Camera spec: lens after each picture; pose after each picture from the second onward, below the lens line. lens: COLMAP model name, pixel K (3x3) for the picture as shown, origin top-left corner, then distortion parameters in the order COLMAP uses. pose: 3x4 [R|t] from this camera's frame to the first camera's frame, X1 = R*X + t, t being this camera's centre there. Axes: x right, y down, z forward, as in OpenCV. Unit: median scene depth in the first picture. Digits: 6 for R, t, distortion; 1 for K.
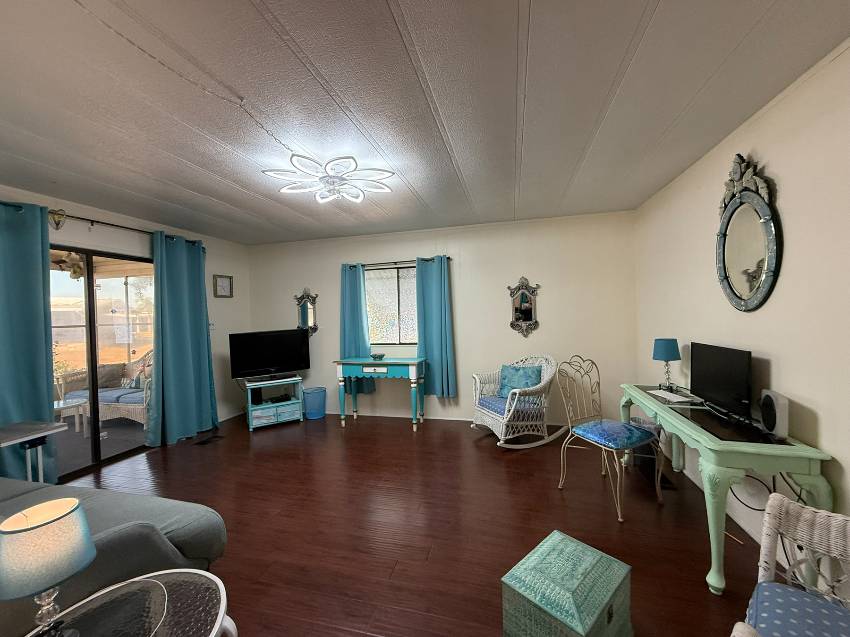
lens RADIAL K [[340.5, 0, 430.3], [0, 340.5, 320.2], [0, 0, 1]] dist [-0.000142, 0.000331]
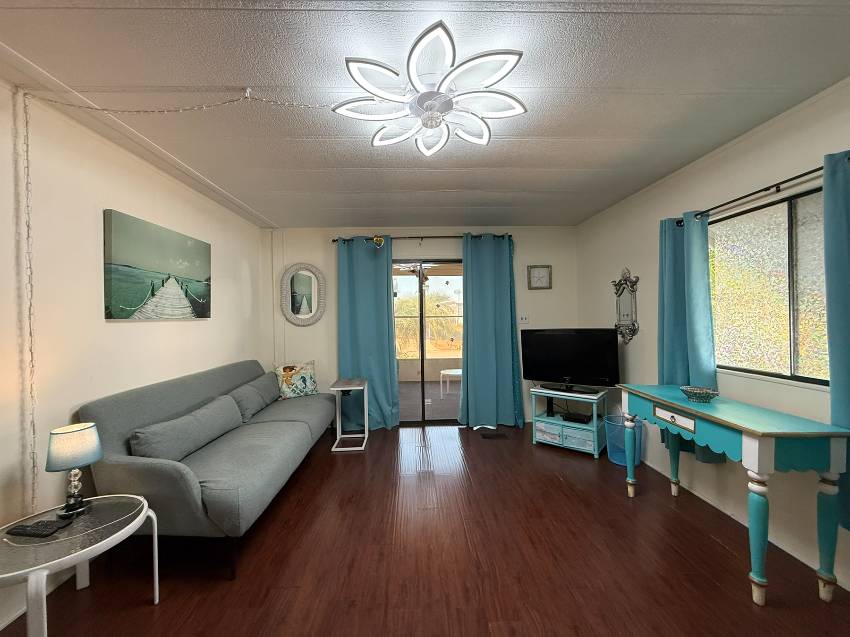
lens RADIAL K [[340.5, 0, 425.7], [0, 340.5, 316.7], [0, 0, 1]] dist [-0.000142, 0.000331]
pose [[0.270440, 0.026544, -0.962371, 0.208384], [-0.010421, 0.999642, 0.024644, -0.012706], [0.962680, 0.003364, 0.270620, 0.479810]]
